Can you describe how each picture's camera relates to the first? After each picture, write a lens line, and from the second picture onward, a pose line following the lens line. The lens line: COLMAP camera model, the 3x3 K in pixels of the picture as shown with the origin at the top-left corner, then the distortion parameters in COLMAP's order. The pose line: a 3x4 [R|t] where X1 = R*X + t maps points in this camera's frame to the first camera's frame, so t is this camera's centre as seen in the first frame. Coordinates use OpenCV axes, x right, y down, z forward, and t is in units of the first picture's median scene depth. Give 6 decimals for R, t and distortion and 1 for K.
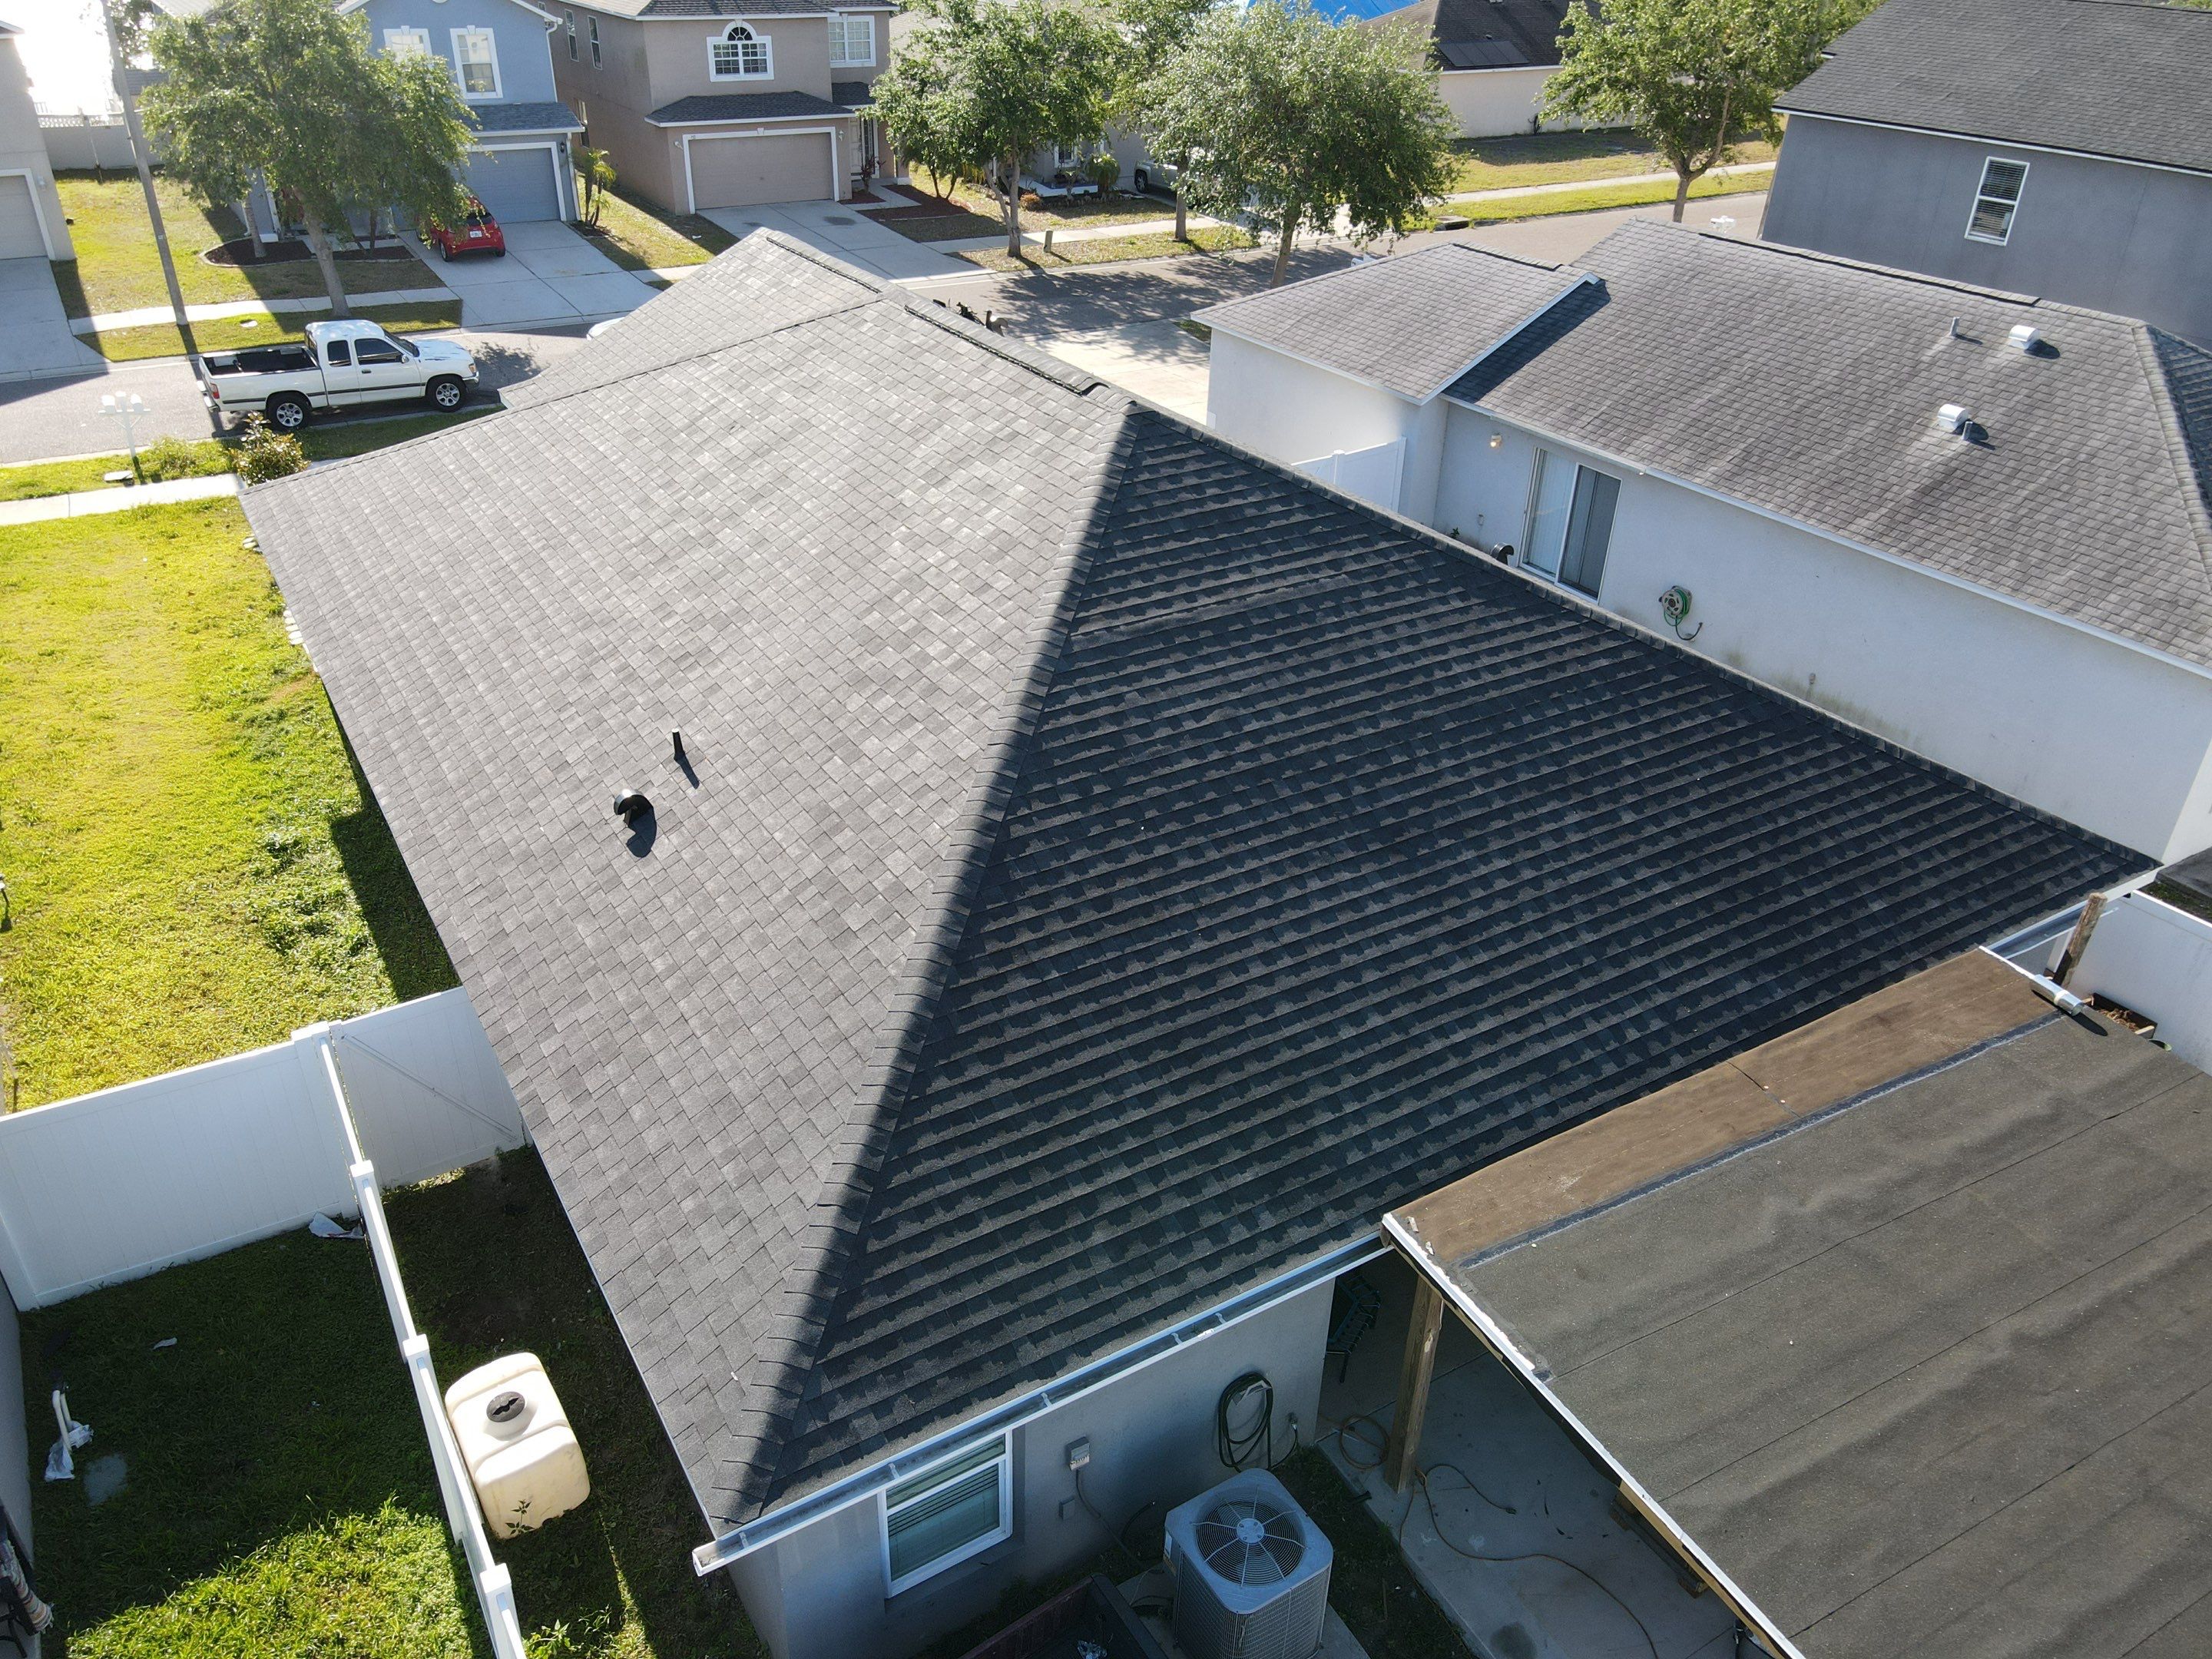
lens RADIAL K [[1633.5, 0, 1091.0], [0, 1633.5, 808.0], [0, 0, 1]] dist [0.009462, 0.013666]
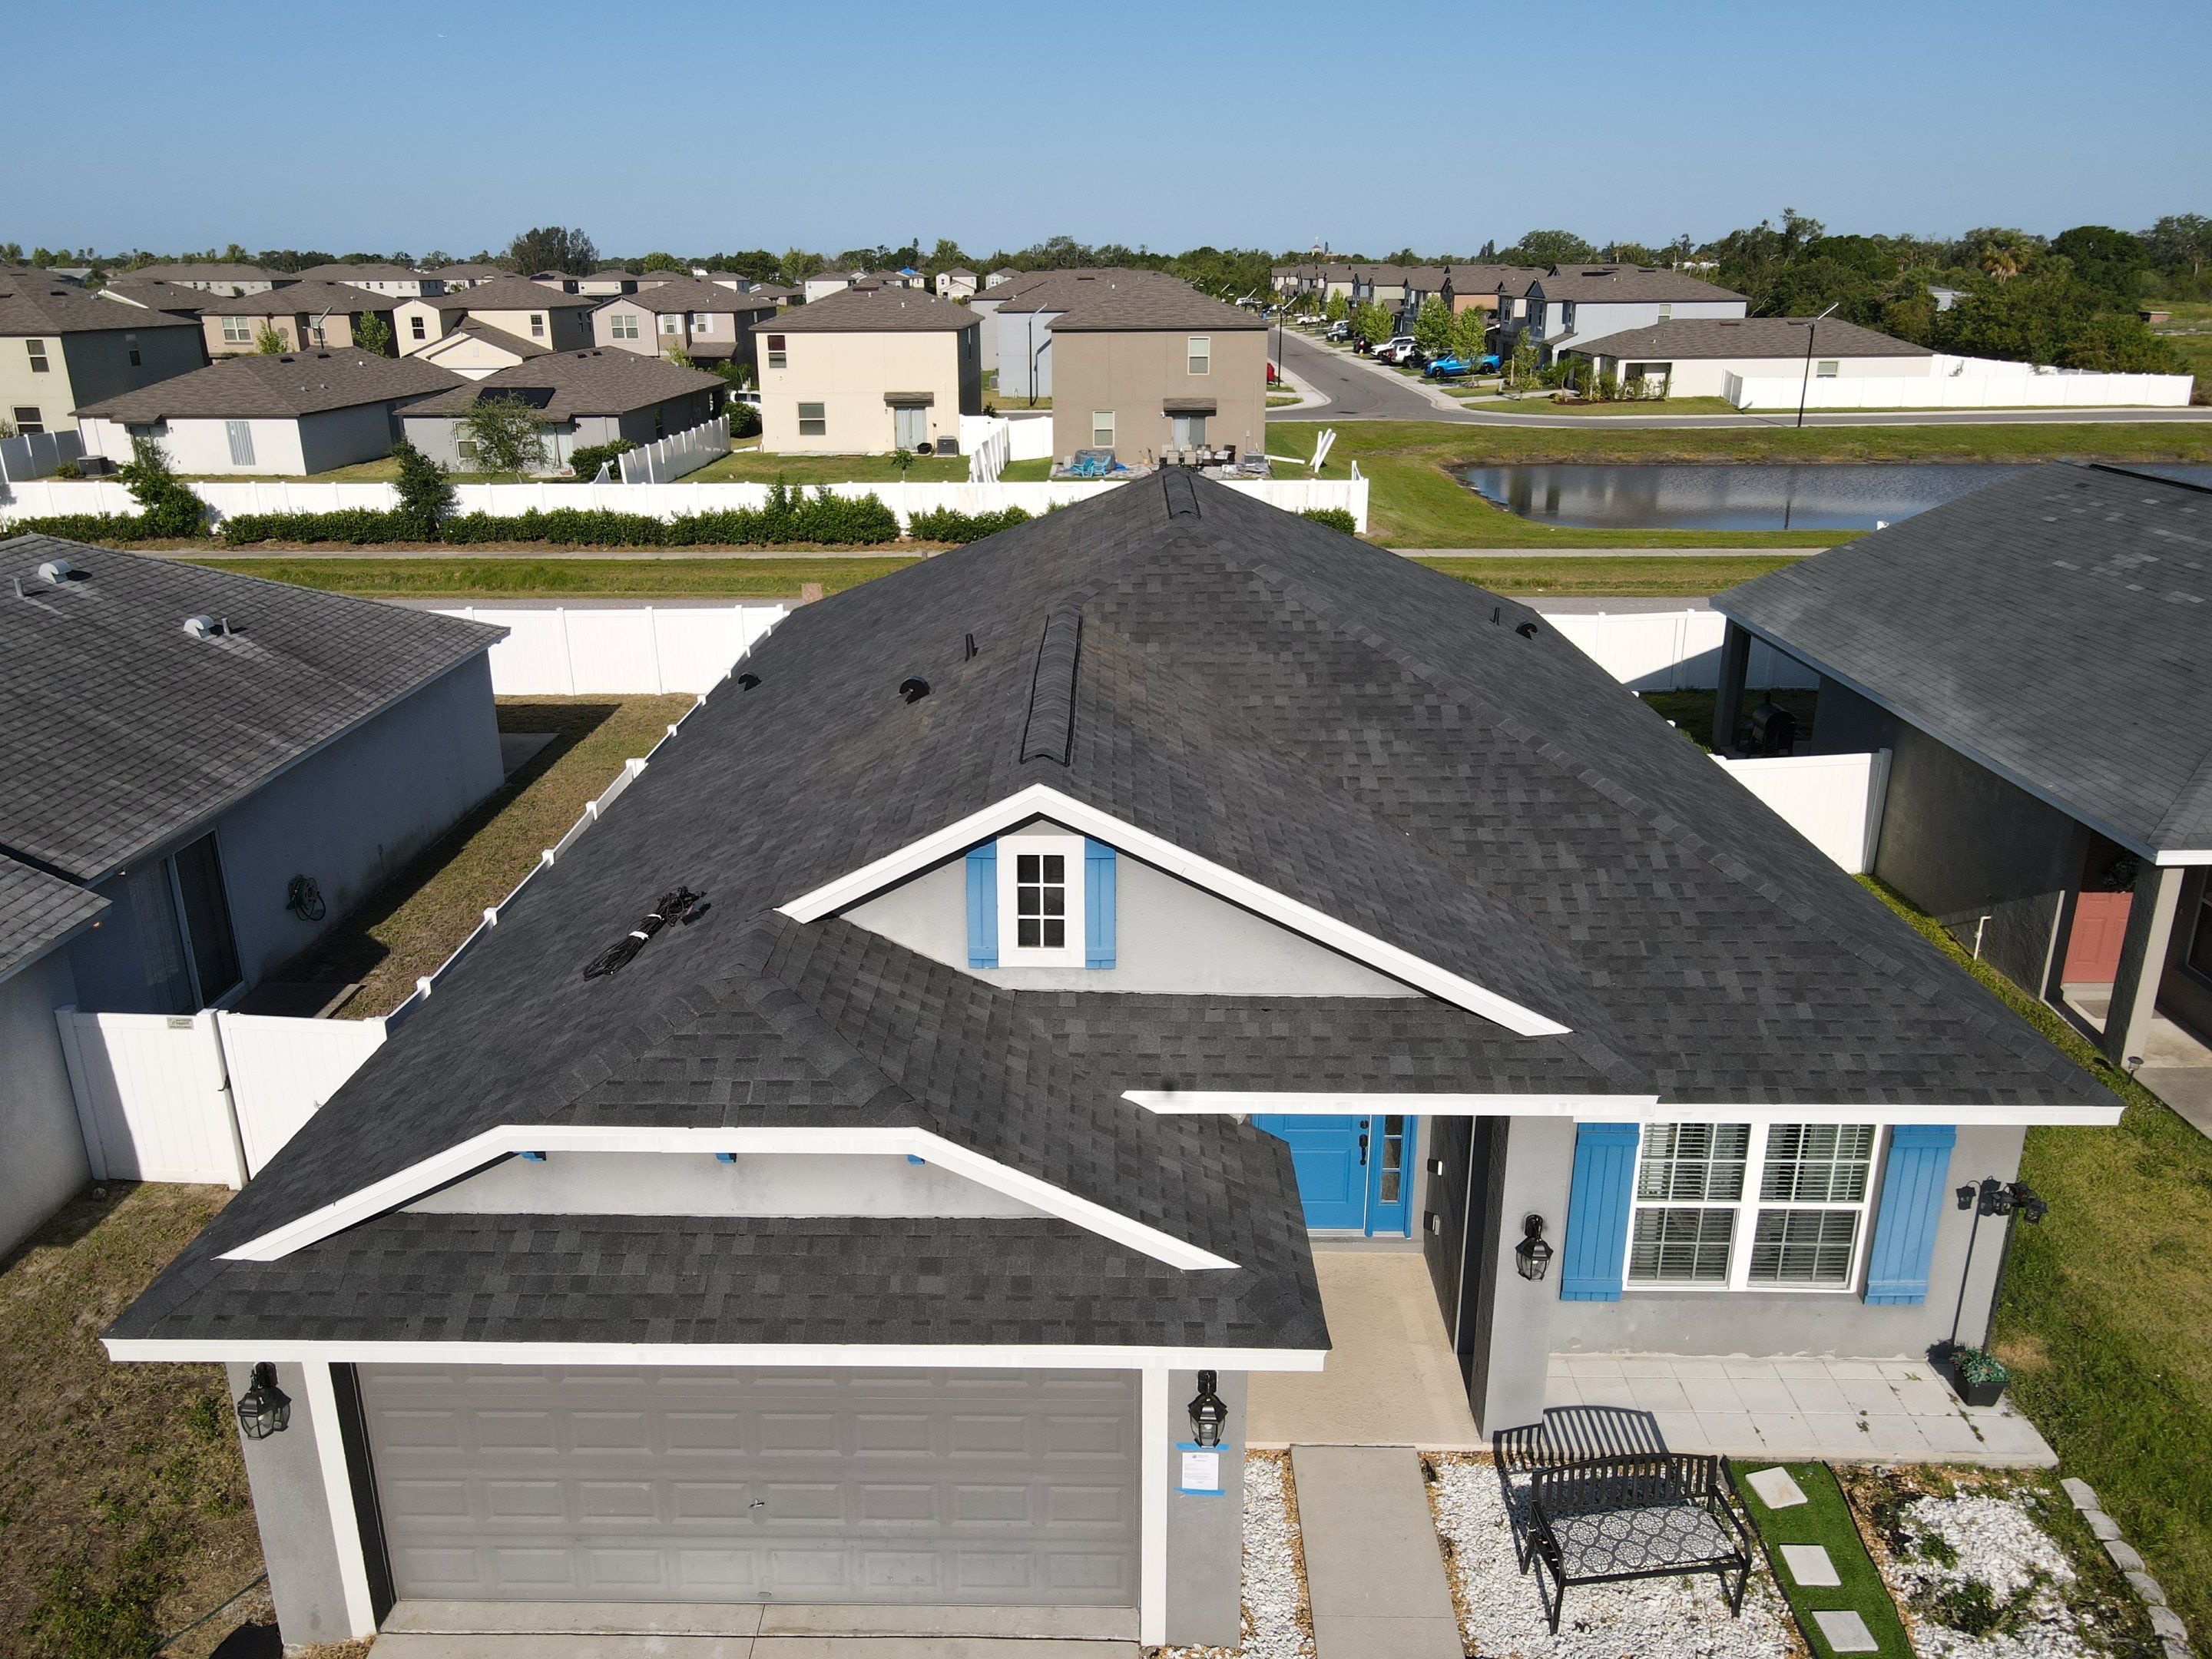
lens RADIAL K [[1633.5, 0, 1089.8], [0, 1633.5, 825.0], [0, 0, 1]] dist [0.009462, 0.013666]
pose [[-0.841088, -0.191073, 0.506026, -0.781002], [0.259412, 0.678421, 0.687350, -1.160460], [-0.474633, 0.709391, -0.521045, 2.209521]]
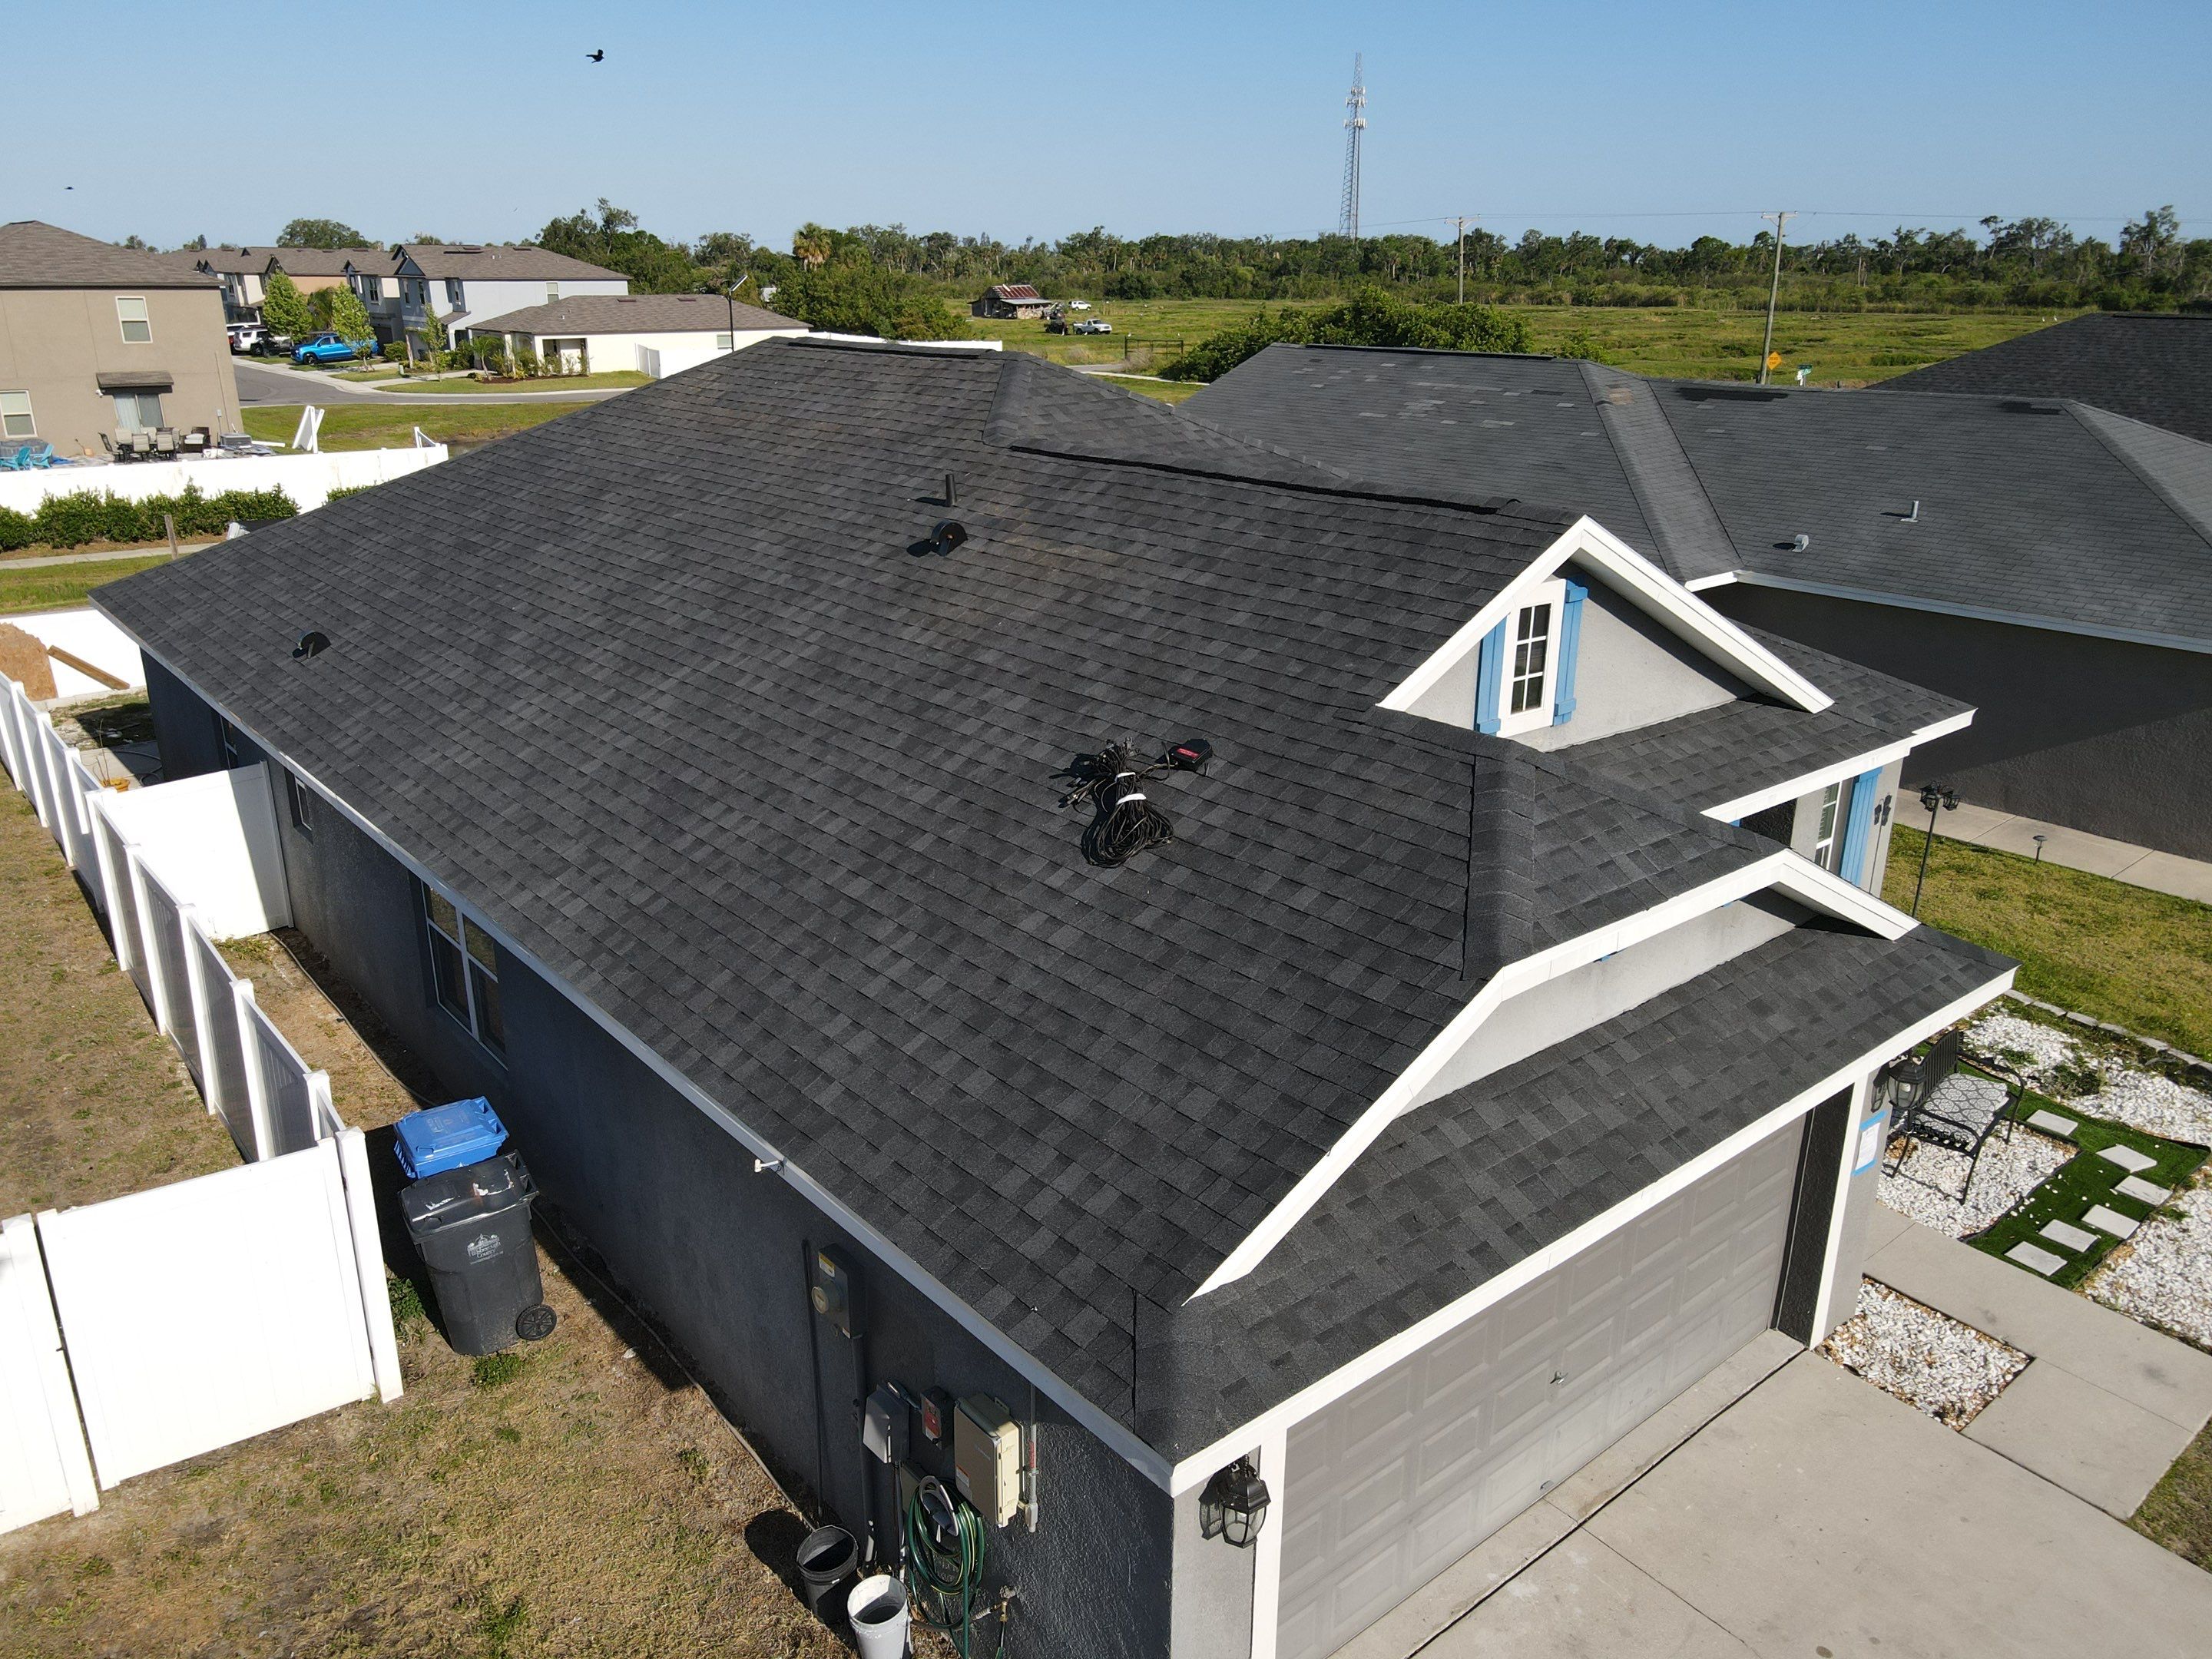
lens RADIAL K [[1633.5, 0, 1099.9], [0, 1633.5, 815.0], [0, 0, 1]] dist [0.009462, 0.013666]
pose [[-0.989575, 0.023171, -0.142142, -0.038585], [-0.090884, 0.665160, 0.741149, -1.072412], [0.111721, 0.746341, -0.656120, 2.352320]]
